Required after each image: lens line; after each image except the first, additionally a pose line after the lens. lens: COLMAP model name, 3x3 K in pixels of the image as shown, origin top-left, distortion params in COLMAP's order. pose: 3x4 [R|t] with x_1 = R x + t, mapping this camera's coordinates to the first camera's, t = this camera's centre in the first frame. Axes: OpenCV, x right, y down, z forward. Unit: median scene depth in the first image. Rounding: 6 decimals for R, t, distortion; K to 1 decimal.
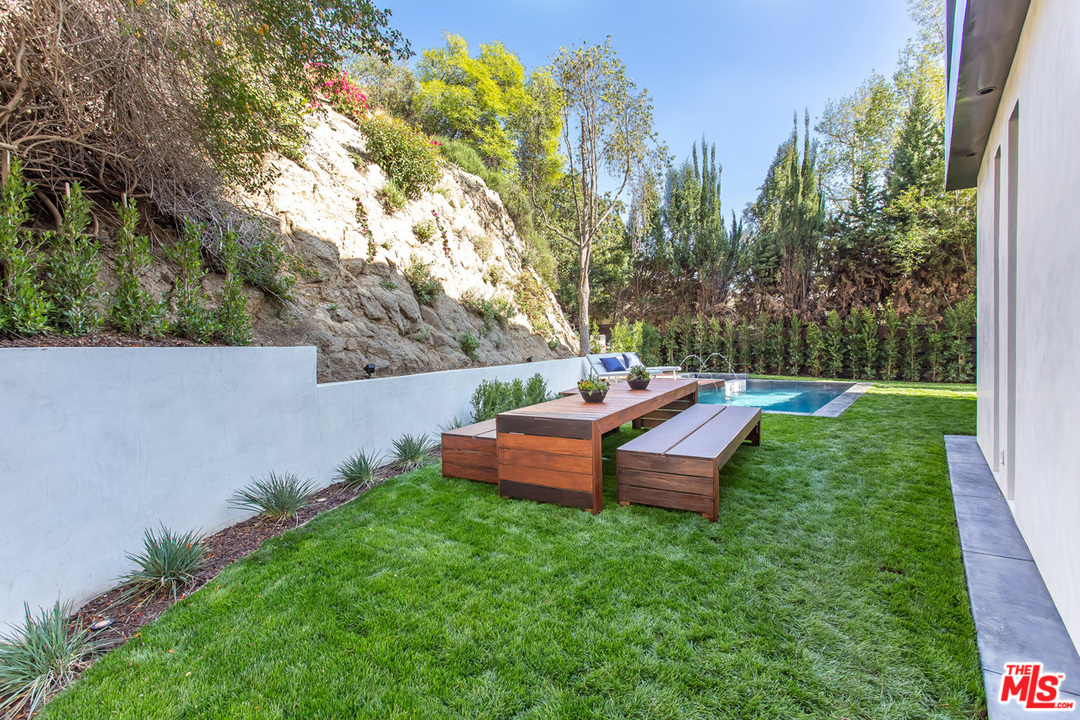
lens RADIAL K [[511.9, 0, 536.9], [0, 511.9, 350.4], [0, 0, 1]] dist [0.003654, 0.000652]
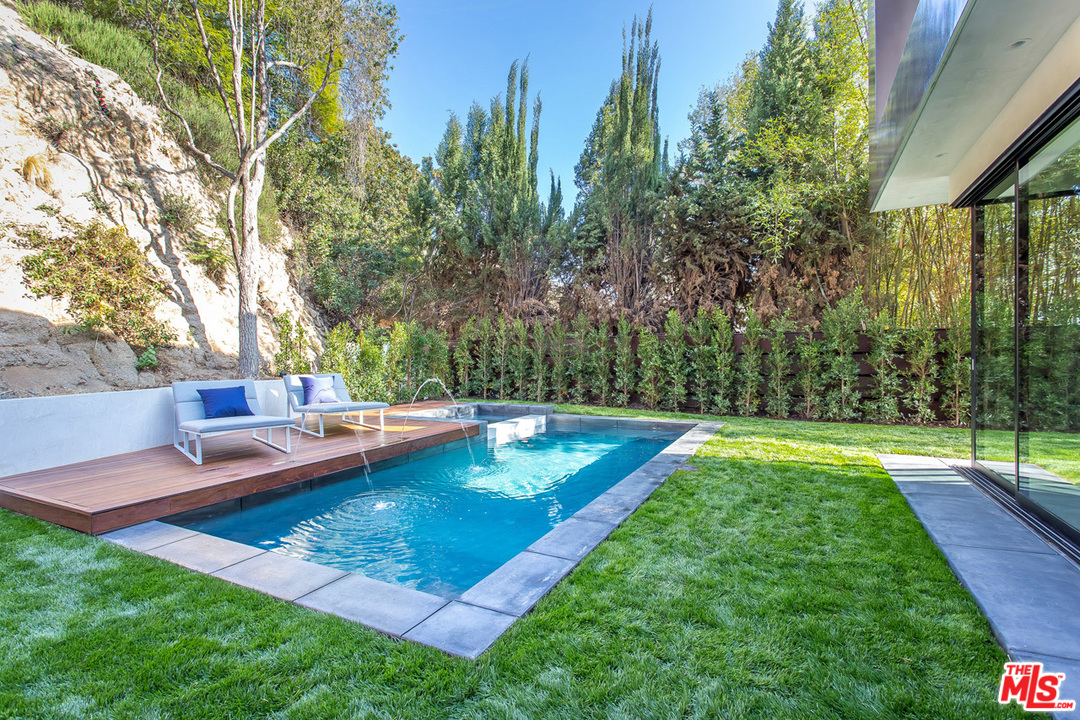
lens RADIAL K [[517.5, 0, 538.2], [0, 517.5, 348.4], [0, 0, 1]] dist [0.001003, 0.000169]
pose [[0.983729, 0.010305, 0.179365, 0.292405], [-0.005772, 0.999651, -0.025777, -0.009515], [-0.179568, 0.024322, 0.983445, 0.380263]]
